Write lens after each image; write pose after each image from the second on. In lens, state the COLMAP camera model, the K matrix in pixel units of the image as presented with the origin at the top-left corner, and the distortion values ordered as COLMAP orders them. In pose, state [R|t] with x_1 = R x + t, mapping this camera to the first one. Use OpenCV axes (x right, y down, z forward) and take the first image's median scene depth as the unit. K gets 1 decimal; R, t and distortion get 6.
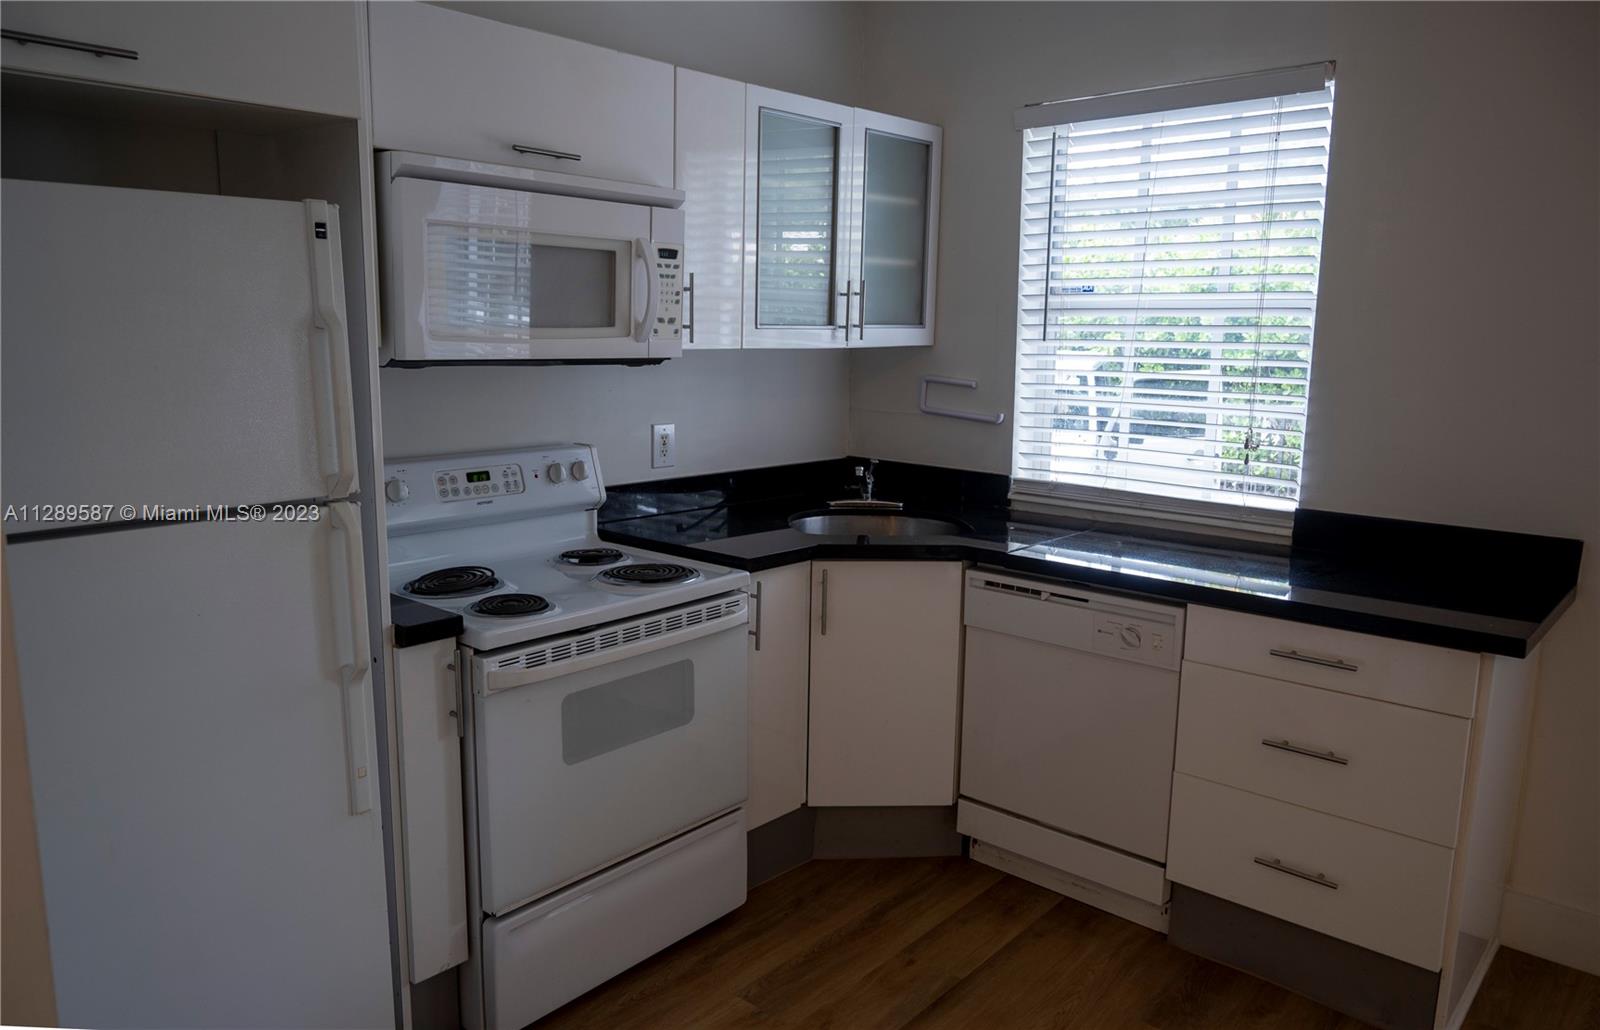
lens RADIAL K [[1111.2, 0, 804.6], [0, 1111.2, 511.5], [0, 0, 1]] dist [-0.004247, -0.005556]
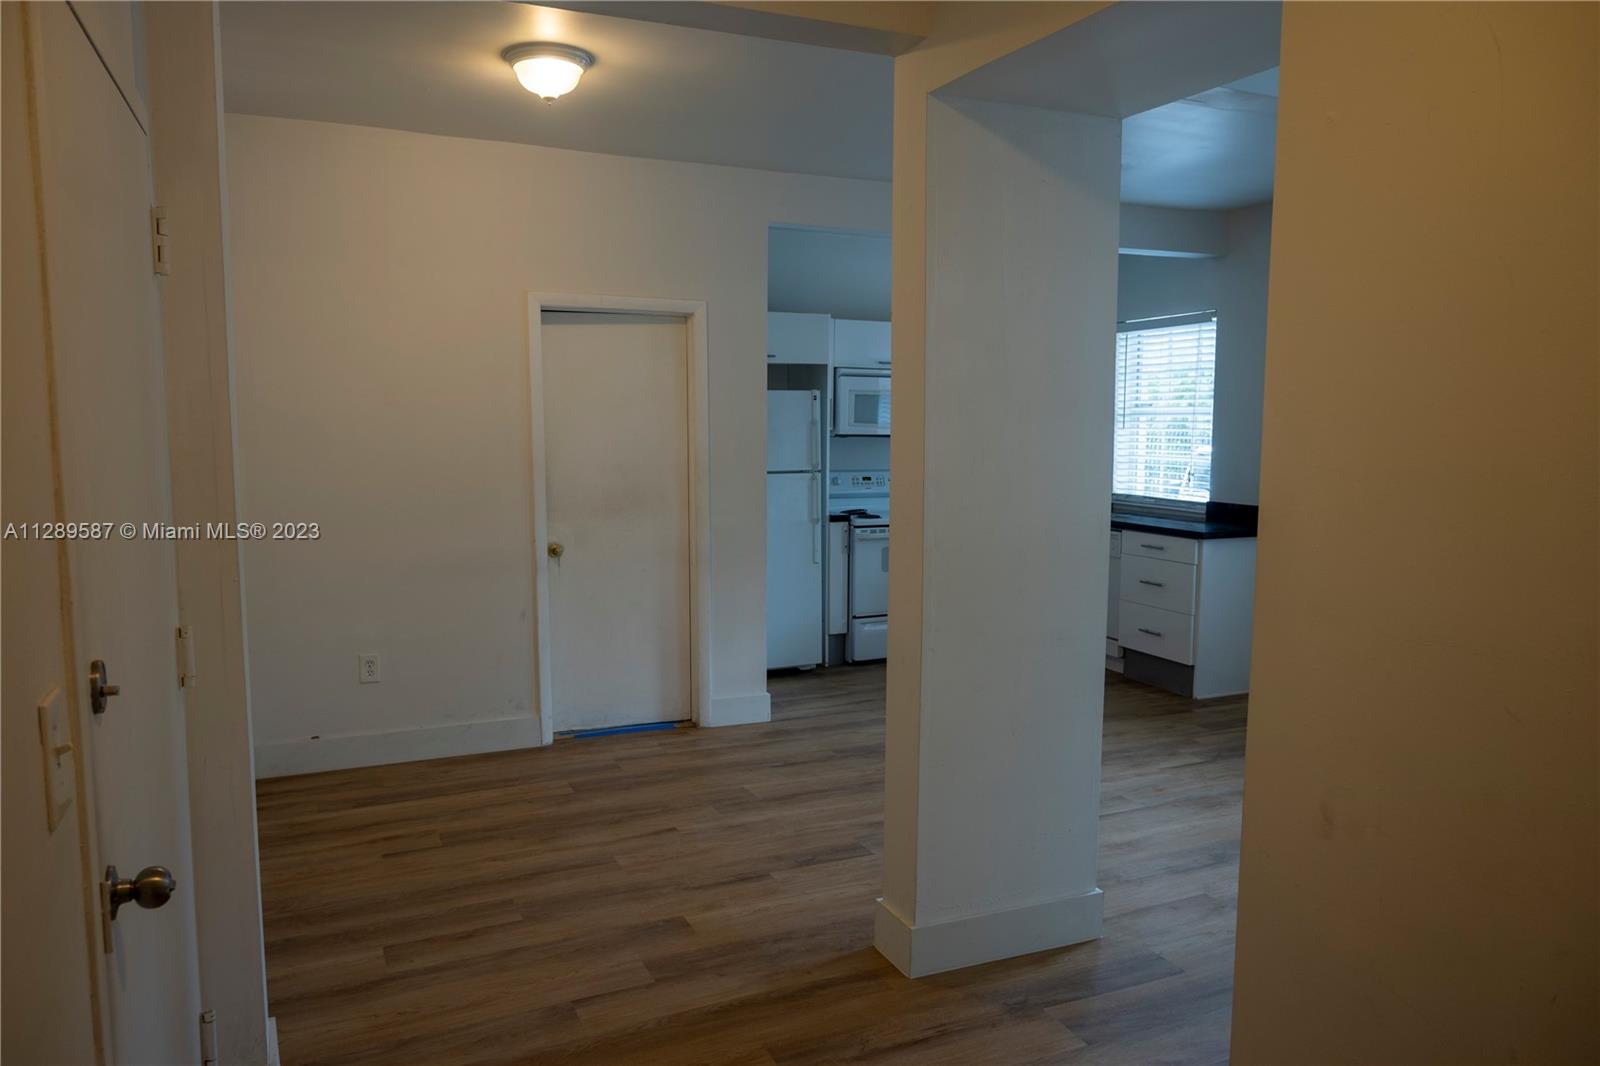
lens RADIAL K [[1125.1, 0, 807.4], [0, 1125.1, 536.8], [0, 0, 1]] dist [-0.003522, -0.007451]
pose [[0.908810, 0.034420, -0.415788, 0.697808], [-0.062633, 0.996553, -0.054403, 0.260010], [0.412482, 0.075484, 0.907833, -1.489733]]
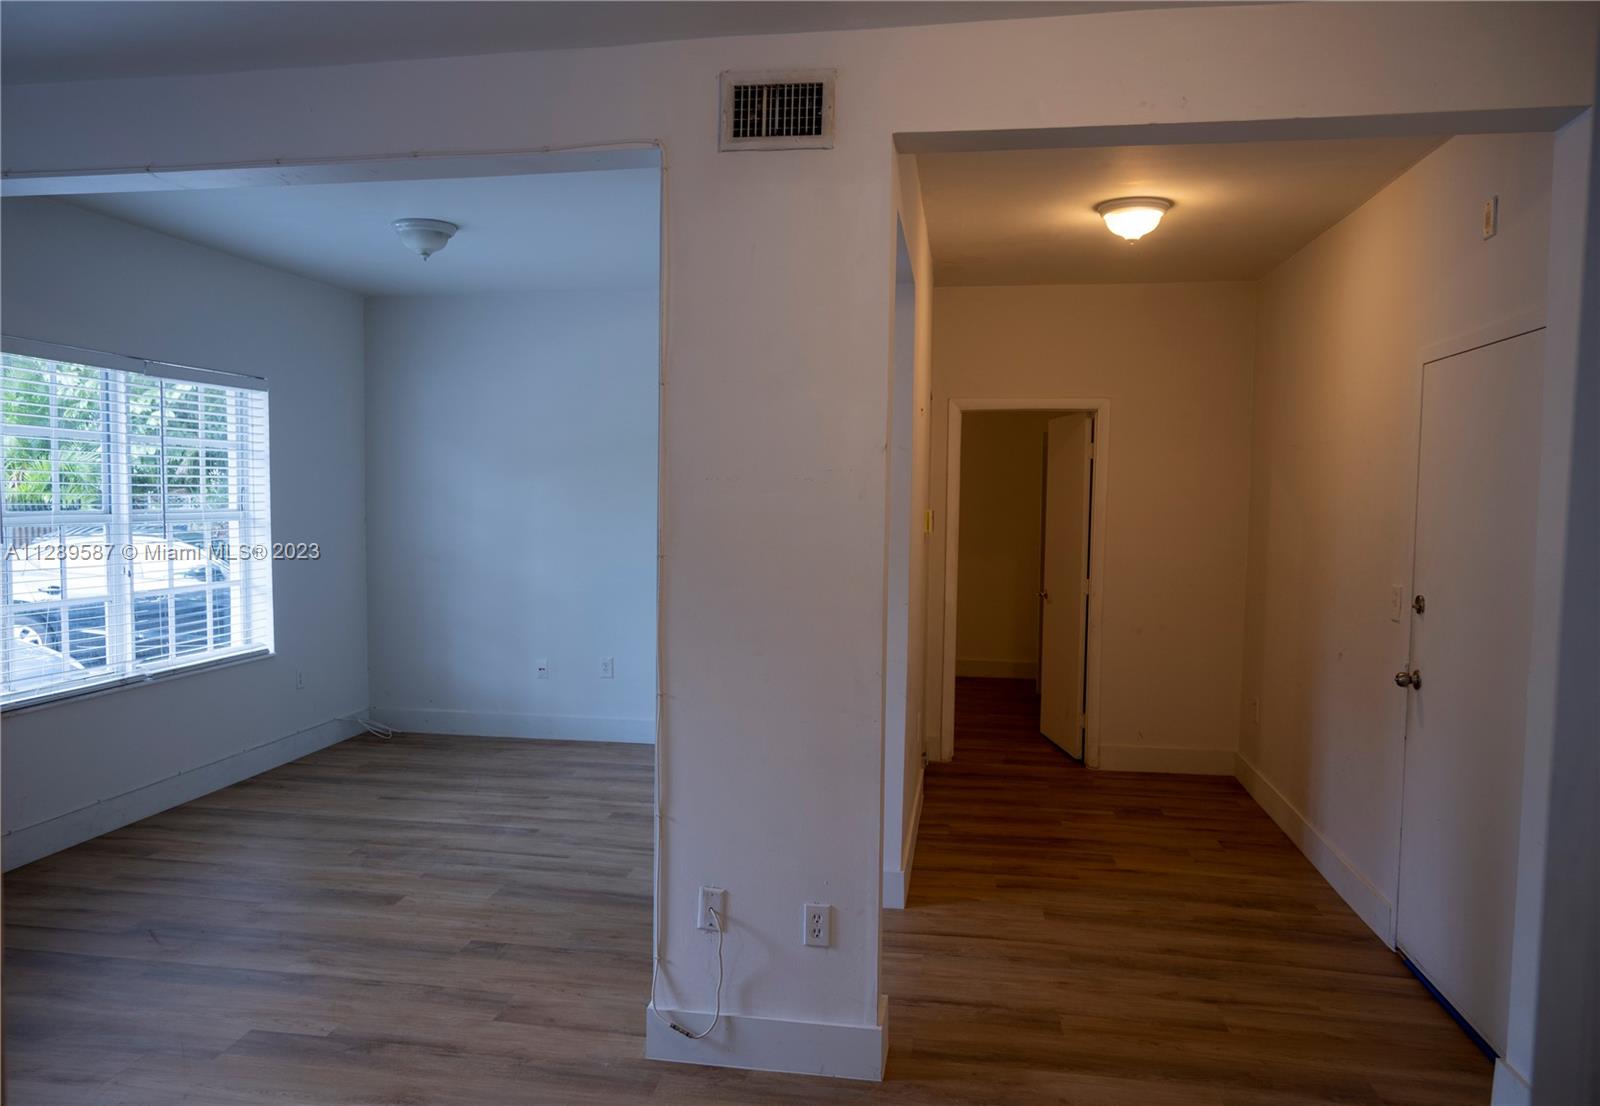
lens RADIAL K [[1139.5, 0, 768.6], [0, 1139.5, 553.9], [0, 0, 1]] dist [0.009607, -0.003941]
pose [[-0.503473, -0.072084, 0.860999, -0.543599], [0.128622, 0.979157, 0.157189, -0.058183], [-0.854384, 0.189884, -0.483707, 0.136085]]
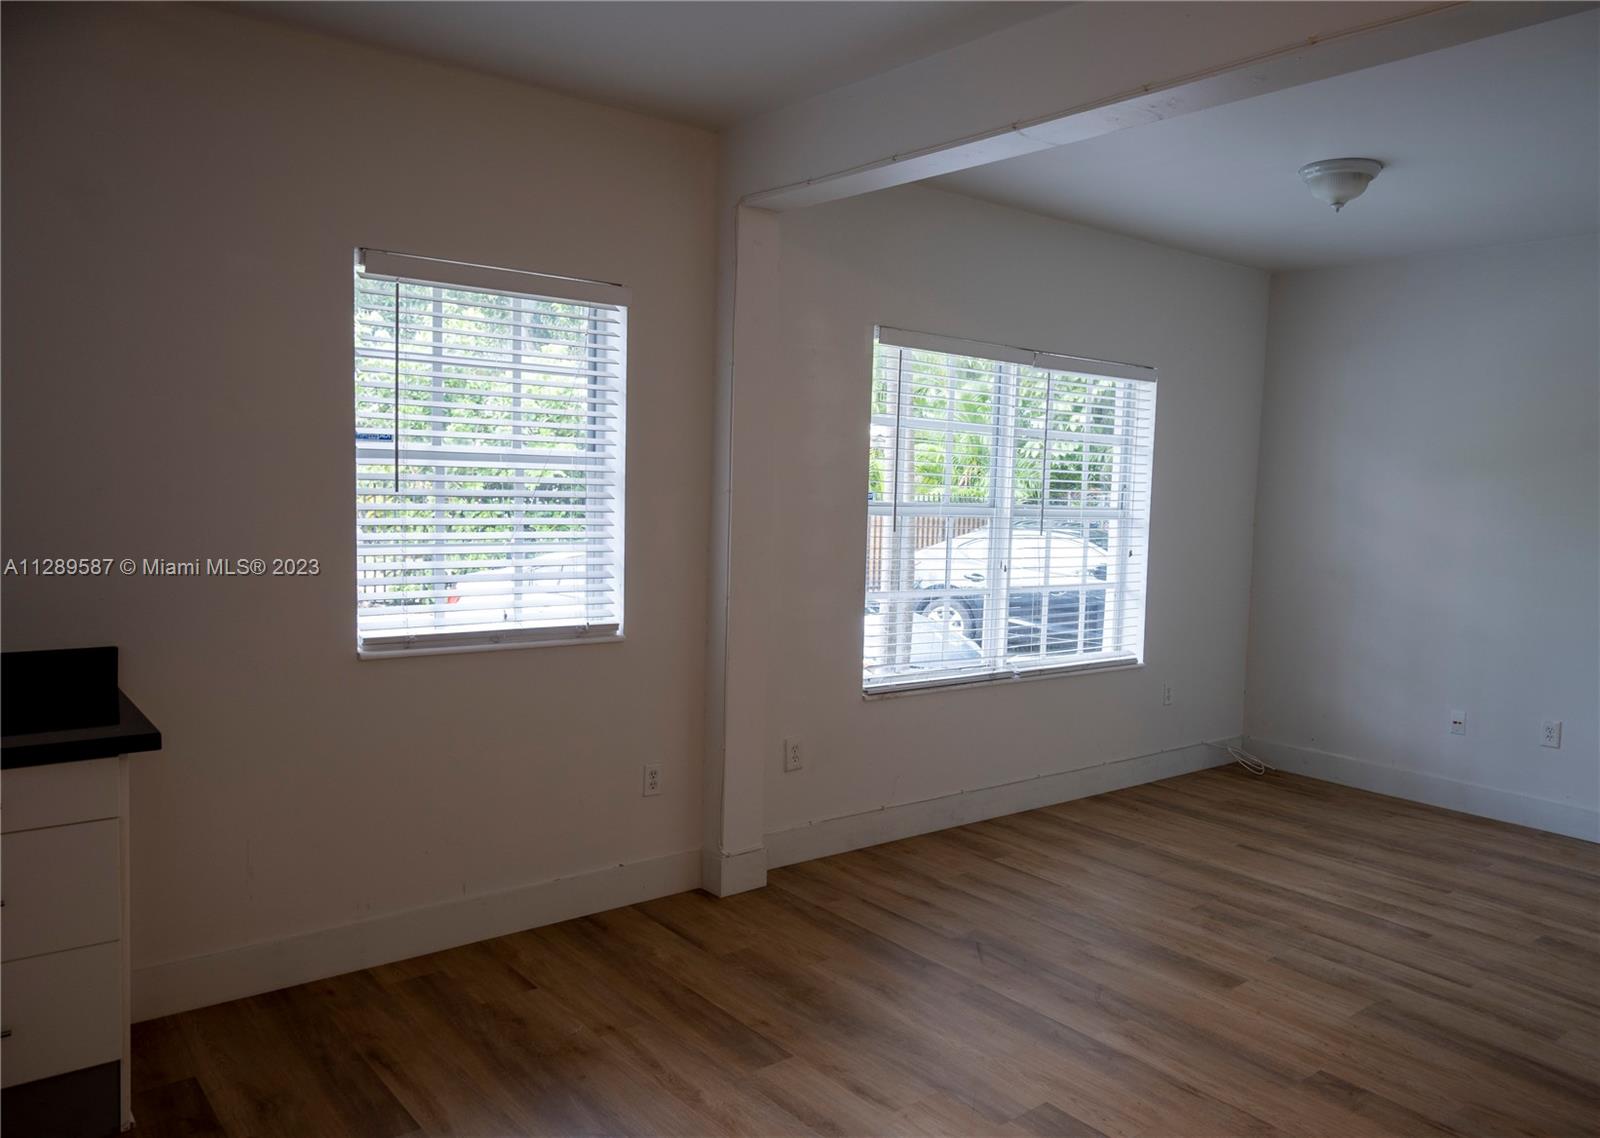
lens RADIAL K [[1170.2, 0, 846.7], [0, 1170.2, 572.4], [0, 0, 1]] dist [-0.011073, 0.007295]
pose [[0.167868, -0.093848, 0.981332, -0.313908], [0.135749, 0.988176, 0.071281, -0.030988], [-0.976418, 0.121249, 0.178623, 0.045468]]
